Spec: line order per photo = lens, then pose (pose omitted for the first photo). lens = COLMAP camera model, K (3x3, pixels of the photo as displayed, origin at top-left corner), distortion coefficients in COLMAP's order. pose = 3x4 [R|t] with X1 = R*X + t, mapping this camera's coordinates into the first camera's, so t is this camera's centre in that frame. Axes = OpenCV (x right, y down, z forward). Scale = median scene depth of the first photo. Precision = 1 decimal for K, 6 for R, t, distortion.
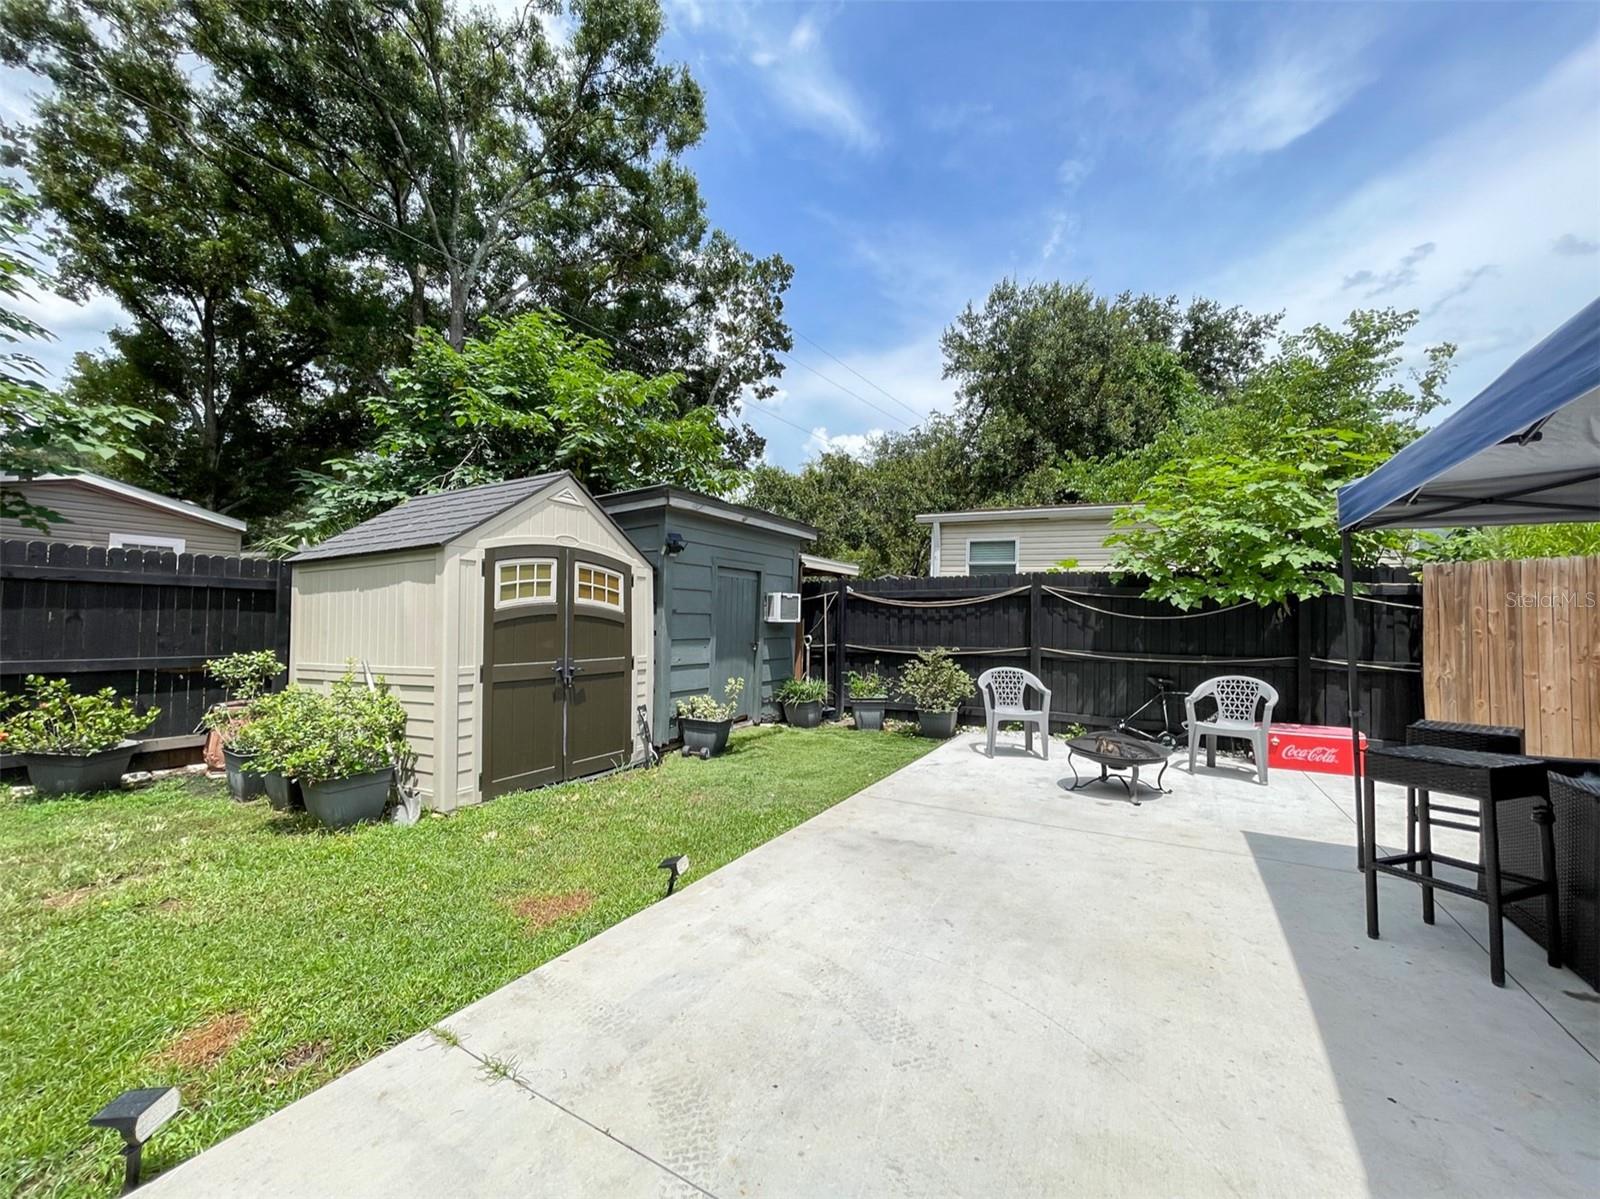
lens RADIAL K [[647.4, 0, 799.8], [0, 647.4, 600.8], [0, 0, 1]] dist [-0.001606, -0.000220]
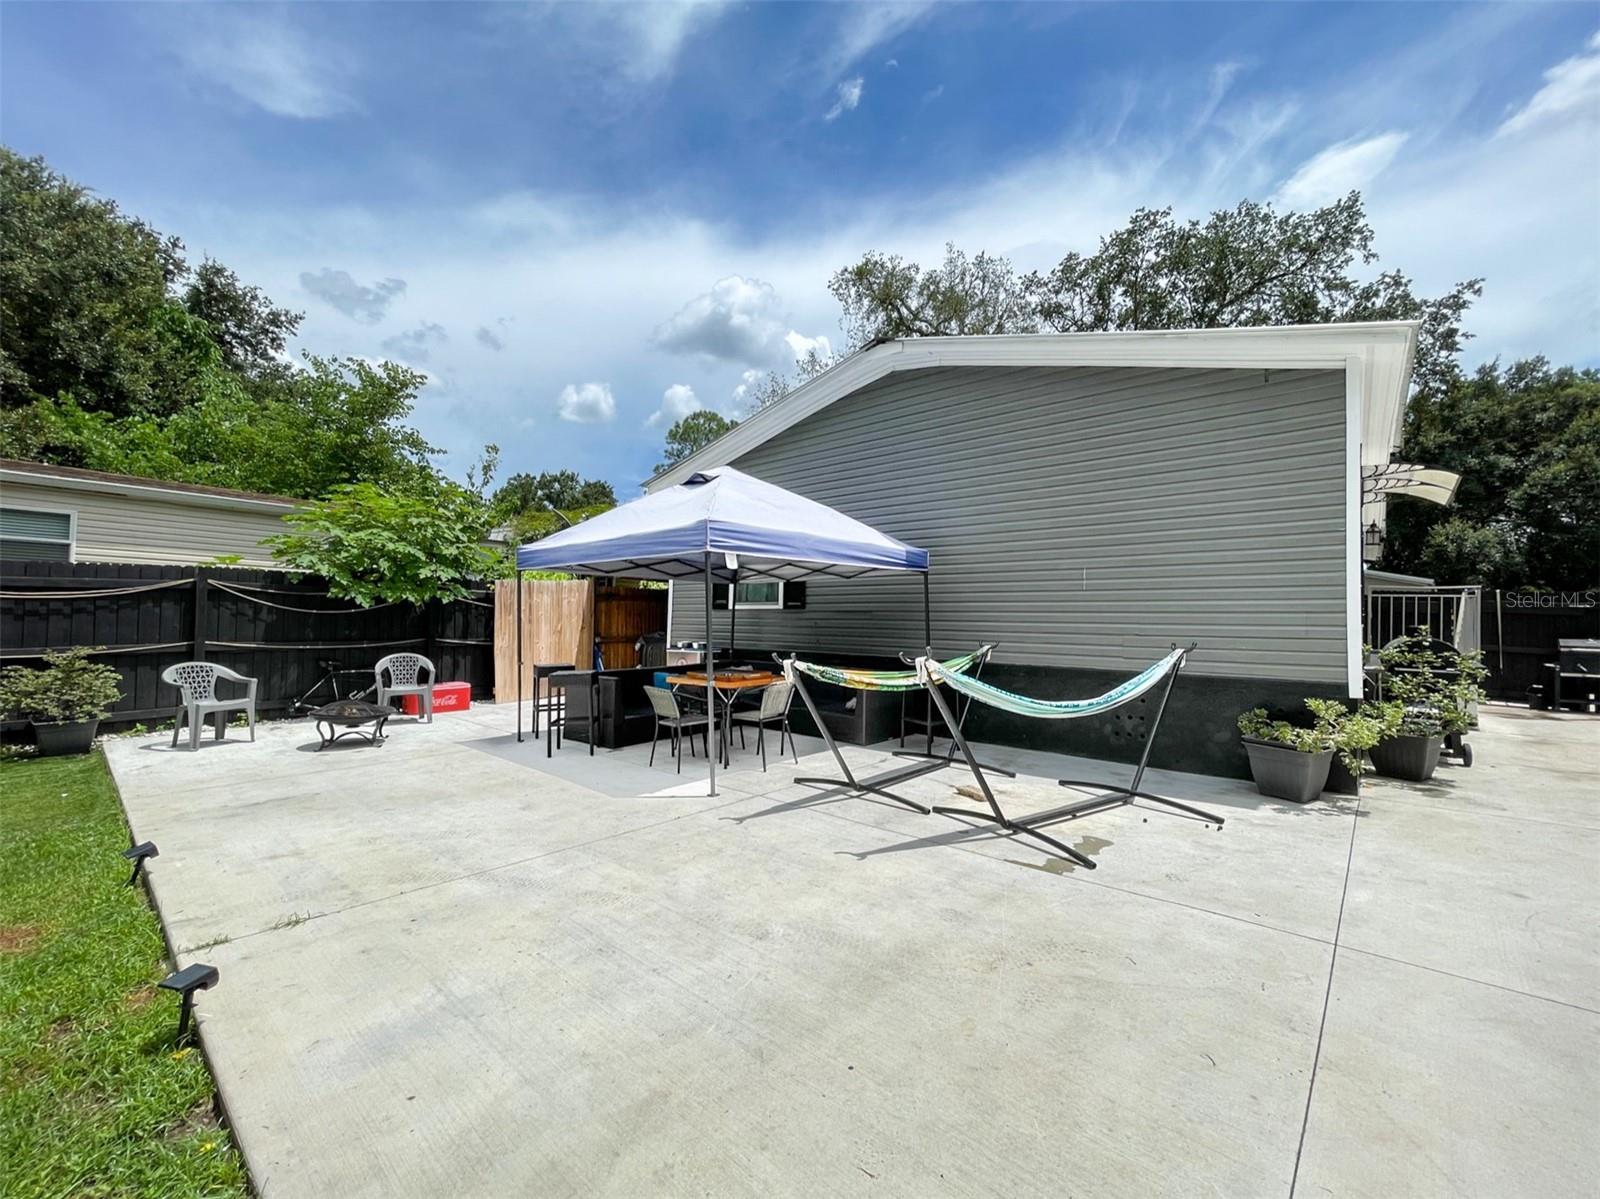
lens RADIAL K [[647.4, 0, 799.8], [0, 647.4, 600.8], [0, 0, 1]] dist [-0.001606, -0.000220]
pose [[0.210930, 0.010835, 0.977441, -0.506479], [-0.033237, 0.999440, -0.003906, -0.021720], [-0.976936, -0.031663, 0.211172, -0.141403]]
